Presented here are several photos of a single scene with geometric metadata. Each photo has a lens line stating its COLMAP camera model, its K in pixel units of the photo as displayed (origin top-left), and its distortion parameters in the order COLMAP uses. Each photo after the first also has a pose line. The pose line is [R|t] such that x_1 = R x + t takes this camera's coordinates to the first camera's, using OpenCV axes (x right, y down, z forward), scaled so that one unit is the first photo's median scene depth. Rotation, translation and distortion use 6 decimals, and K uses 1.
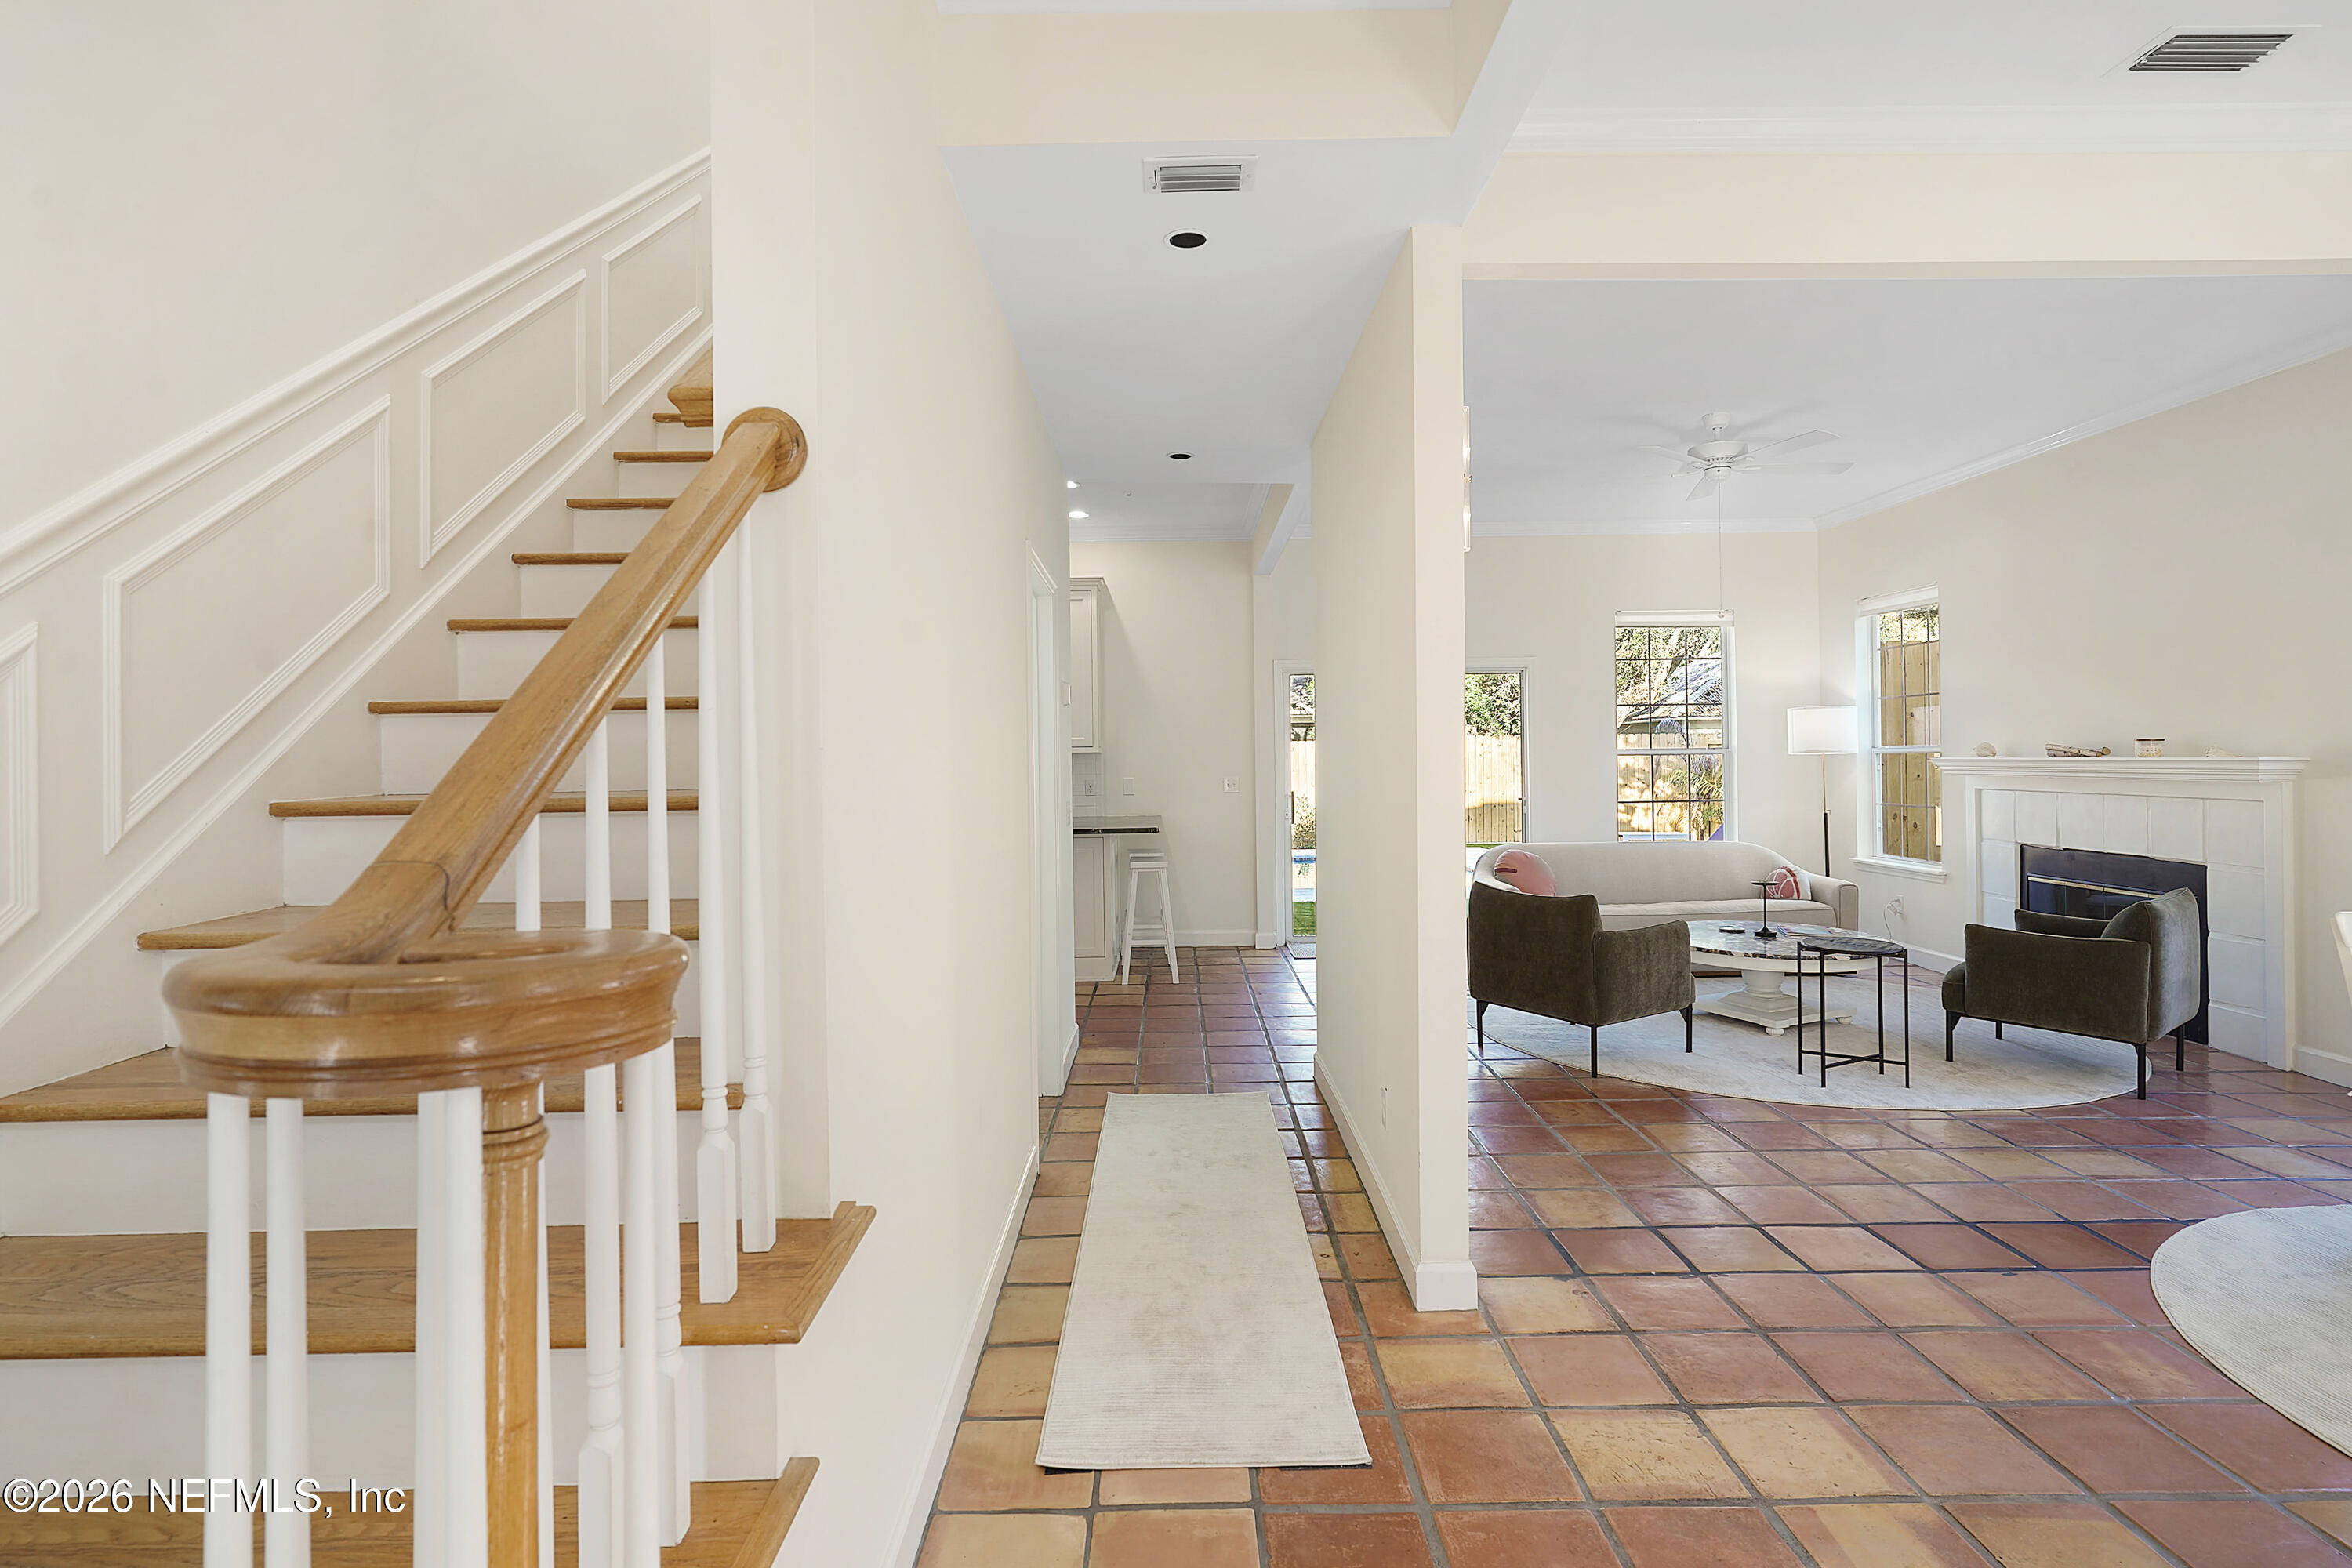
lens RADIAL K [[1145.4, 0, 1180.6], [0, 1145.4, 762.5], [0, 0, 1]] dist [-0.012466, 0.005424]
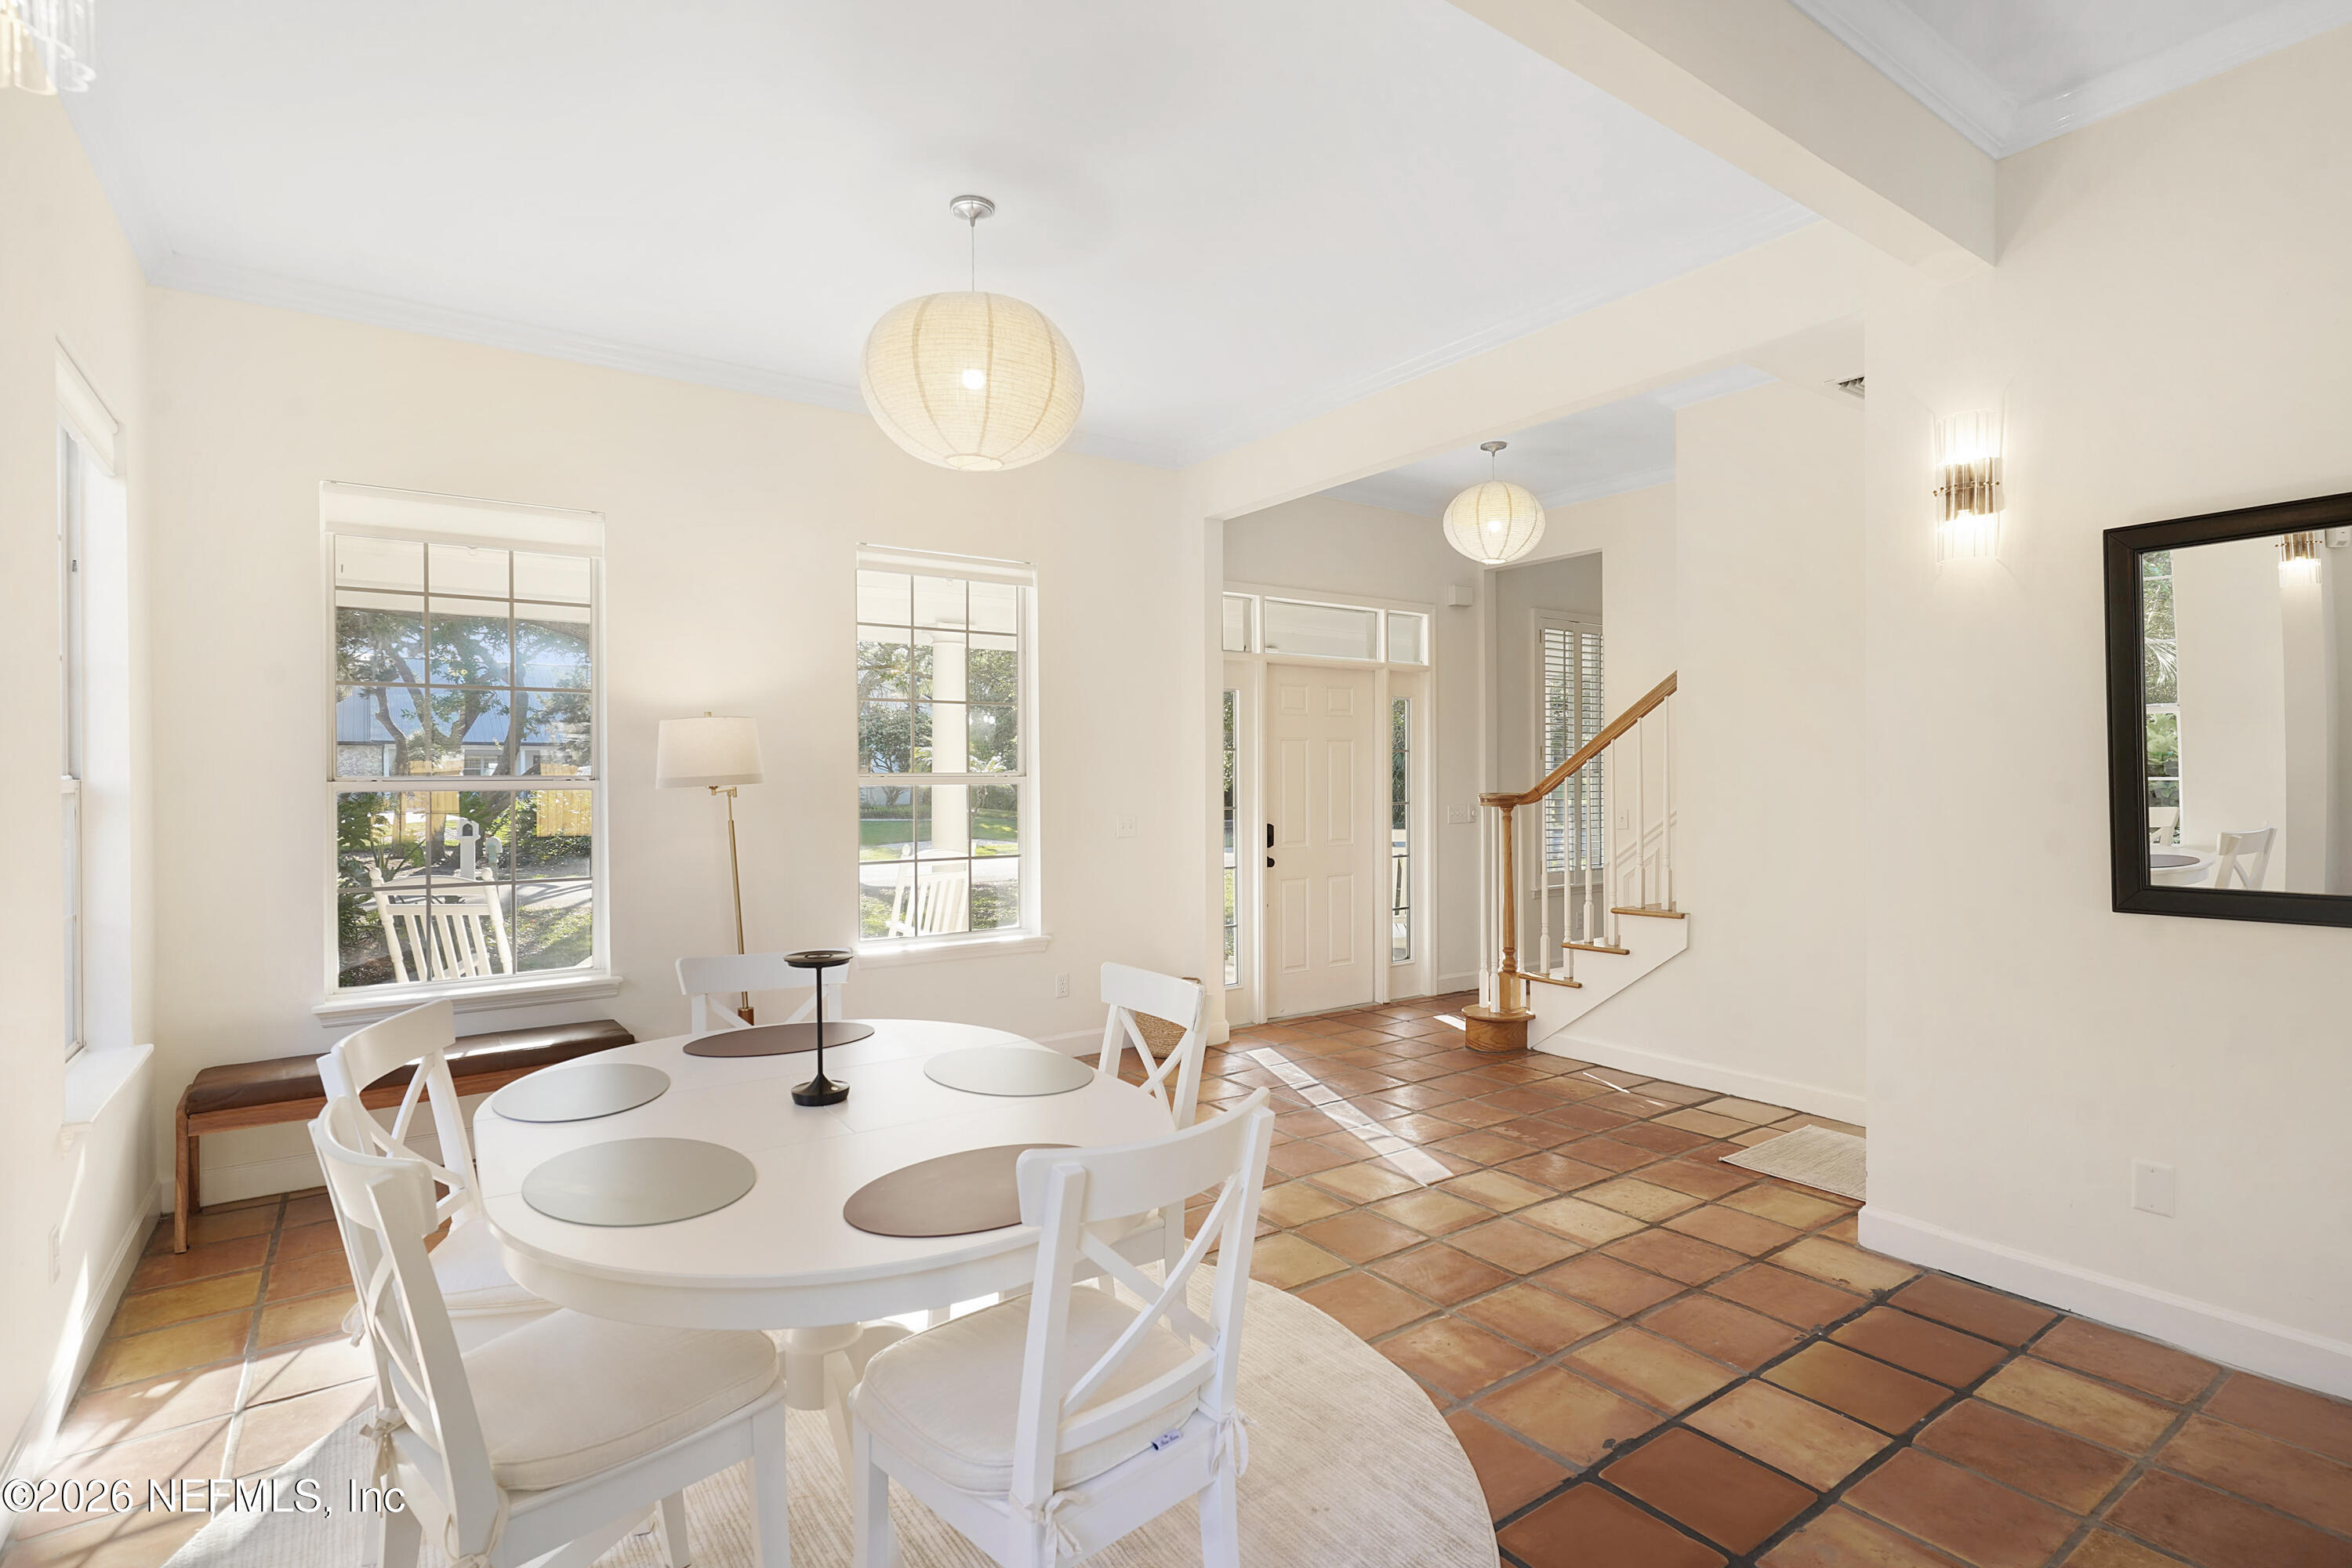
lens RADIAL K [[1145.4, 0, 1176.7], [0, 1145.4, 779.5], [0, 0, 1]] dist [-0.012466, 0.005424]
pose [[-0.814237, 0.018666, -0.580232, 0.899721], [0.013679, 0.999822, 0.012968, -0.011368], [0.580371, 0.002622, -0.814348, 0.931552]]
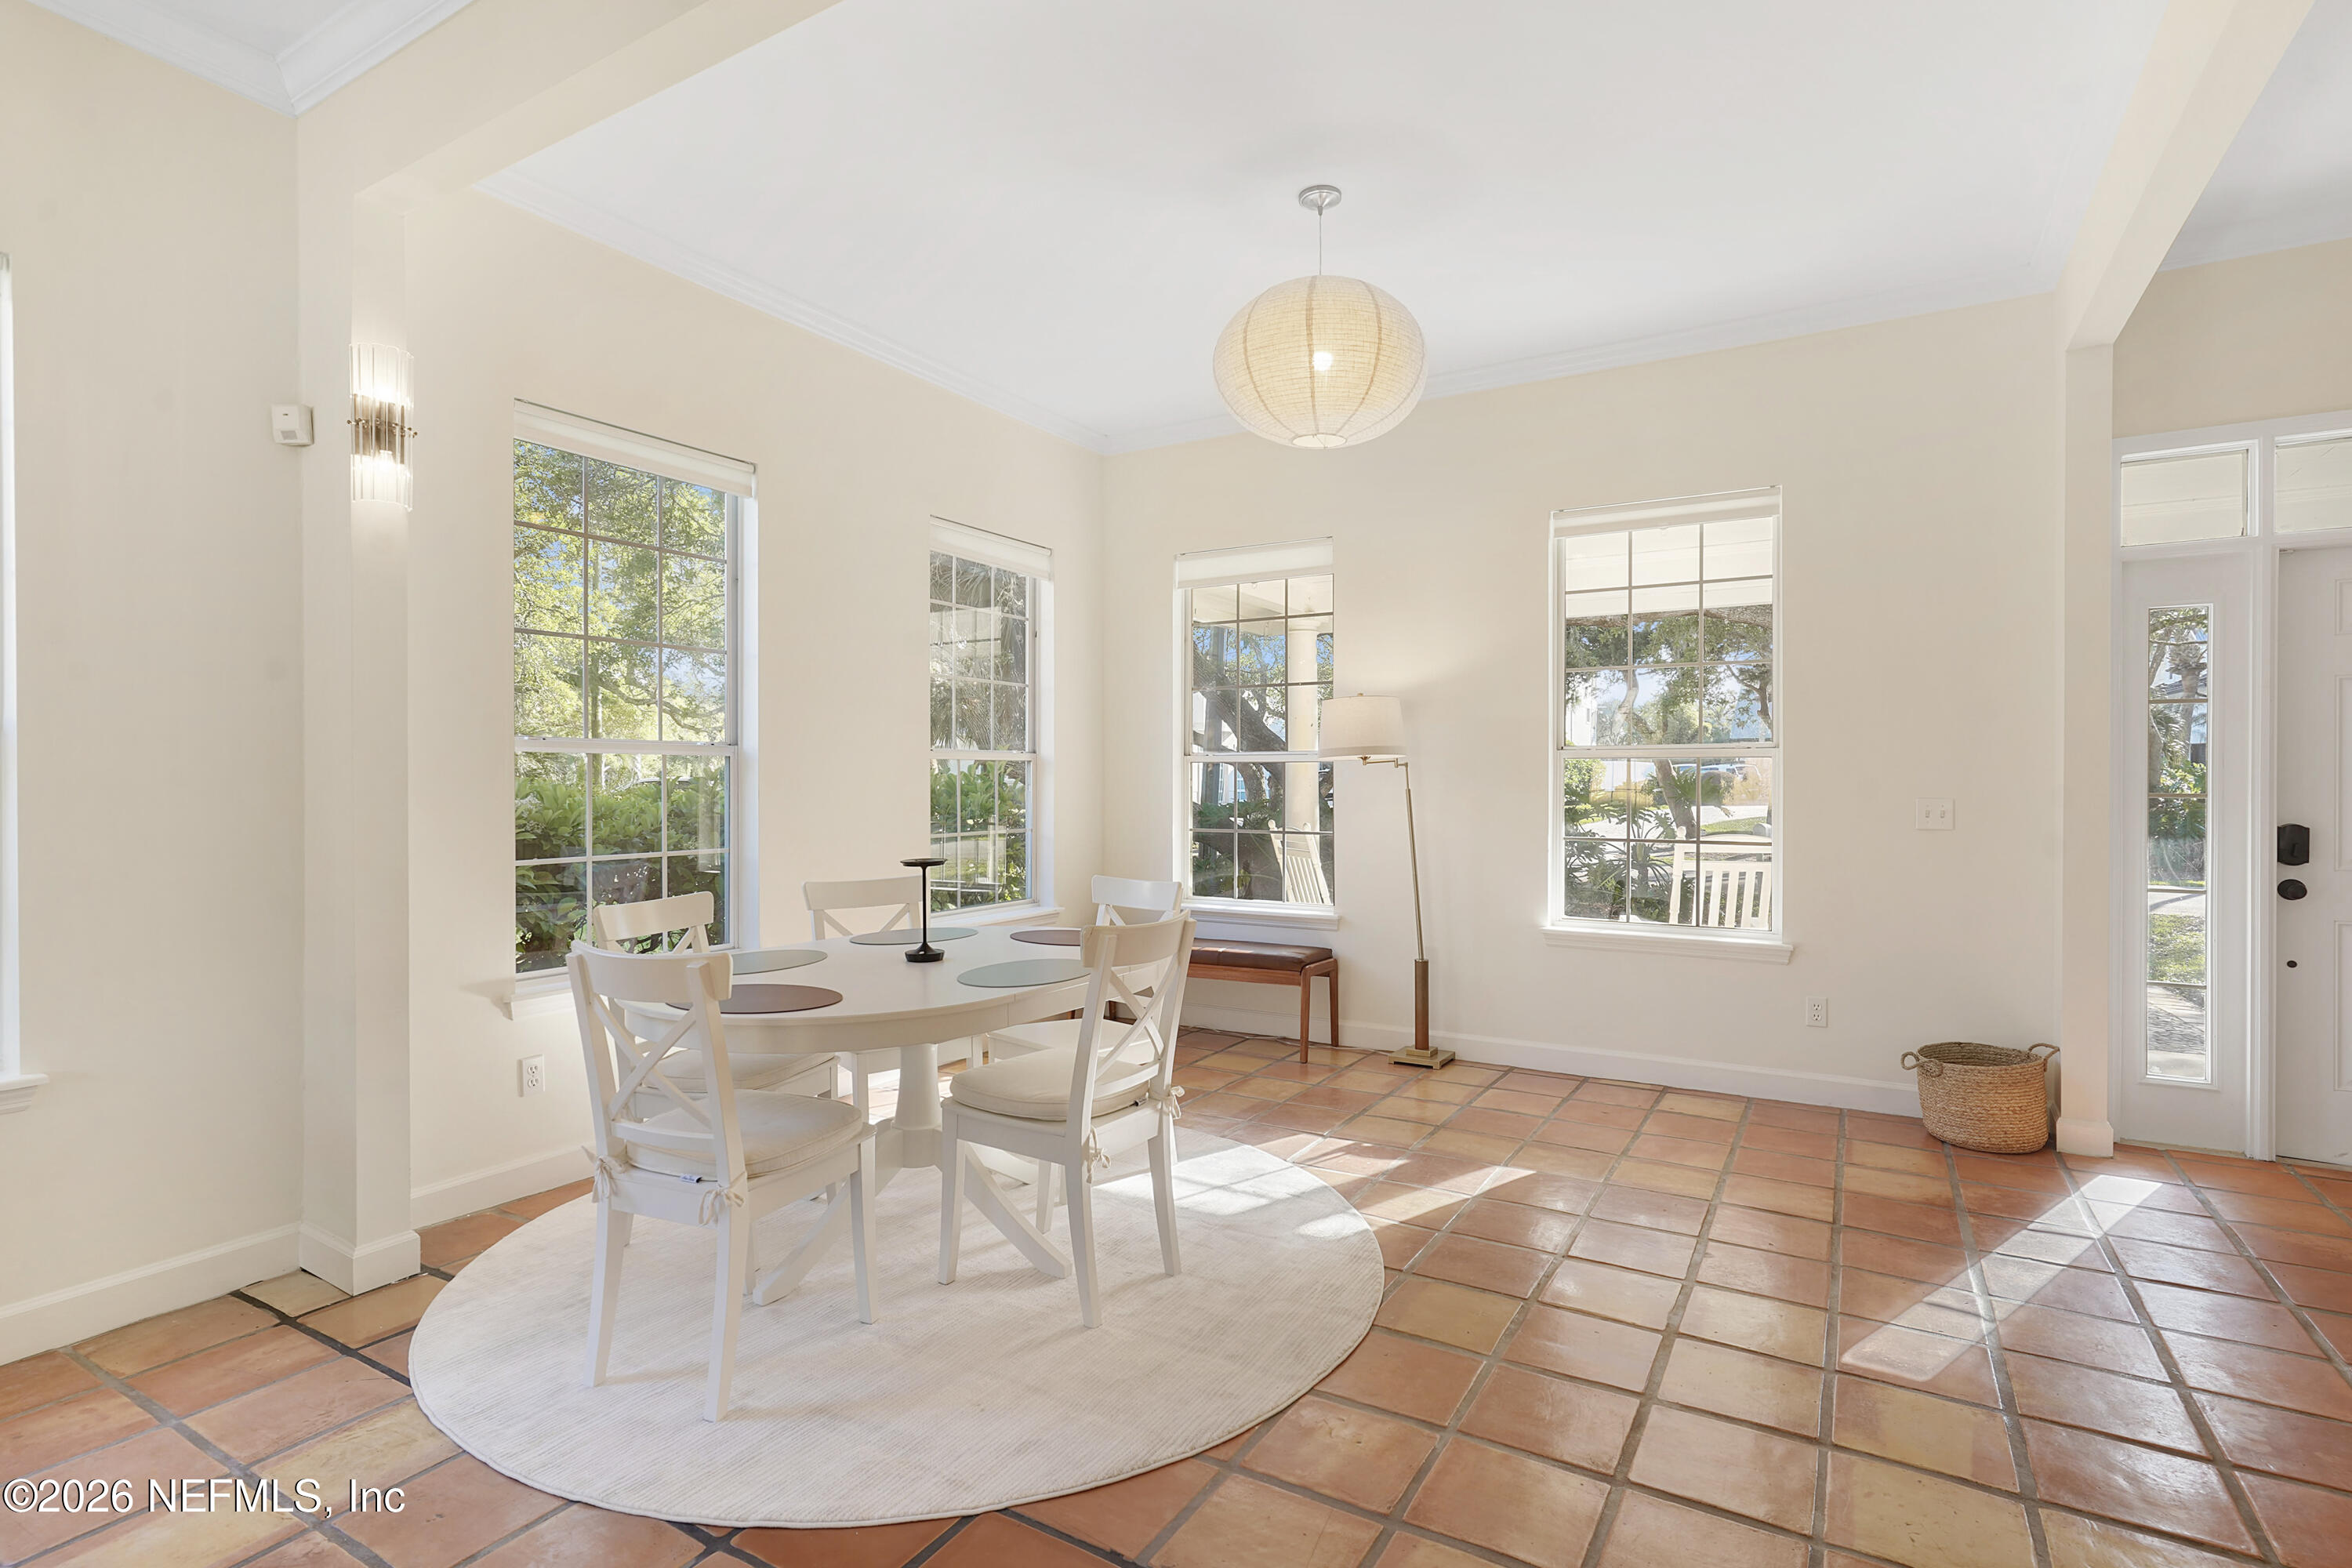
lens RADIAL K [[1145.4, 0, 1173.2], [0, 1145.4, 780.5], [0, 0, 1]] dist [-0.012466, 0.005424]
pose [[-0.854783, 0.010022, 0.518889, 0.273460], [0.012144, 0.999926, 0.000691, 0.019888], [-0.518844, 0.006892, -0.854841, 0.967237]]
